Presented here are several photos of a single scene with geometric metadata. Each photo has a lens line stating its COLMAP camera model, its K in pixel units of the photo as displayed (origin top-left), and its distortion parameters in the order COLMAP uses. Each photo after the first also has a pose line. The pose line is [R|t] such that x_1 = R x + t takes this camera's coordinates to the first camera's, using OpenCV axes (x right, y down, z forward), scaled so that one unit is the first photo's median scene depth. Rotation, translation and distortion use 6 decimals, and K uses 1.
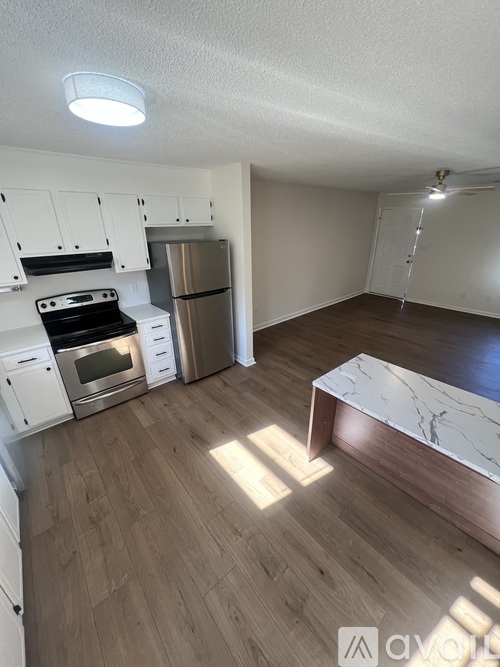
lens RADIAL K [[267.8, 0, 251.4], [0, 267.8, 332.5], [0, 0, 1]] dist [0.000204, 0.000247]
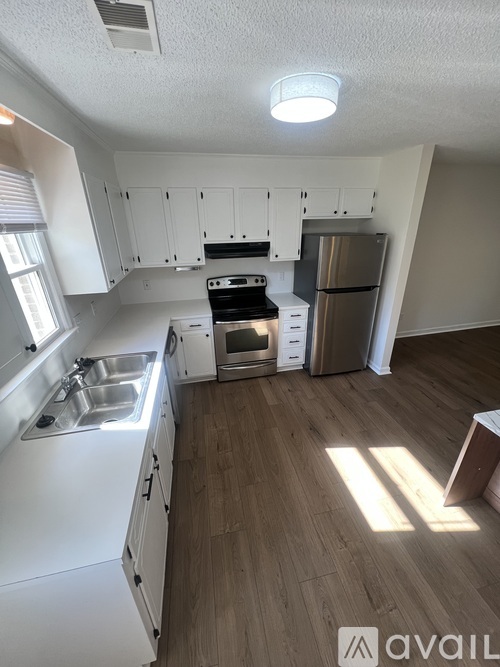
lens RADIAL K [[267.8, 0, 251.4], [0, 267.8, 332.5], [0, 0, 1]] dist [0.000204, 0.000247]
pose [[0.879997, 0.187373, -0.436458, -0.038919], [-0.177207, 0.982070, 0.064317, 0.006866], [0.440684, 0.020745, 0.897423, -0.012643]]
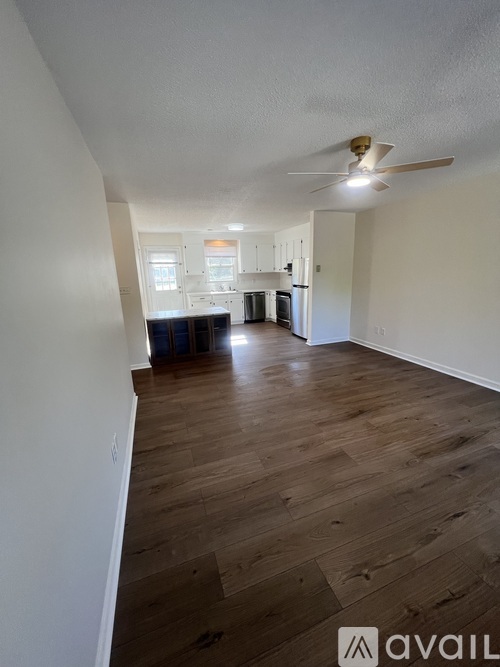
lens RADIAL K [[267.8, 0, 251.4], [0, 267.8, 332.5], [0, 0, 1]] dist [0.000204, 0.000247]
pose [[-0.339010, 0.250685, -0.906769, 1.806102], [-0.330529, 0.870662, 0.364277, -0.459940], [0.880808, 0.423207, -0.212304, 1.351465]]
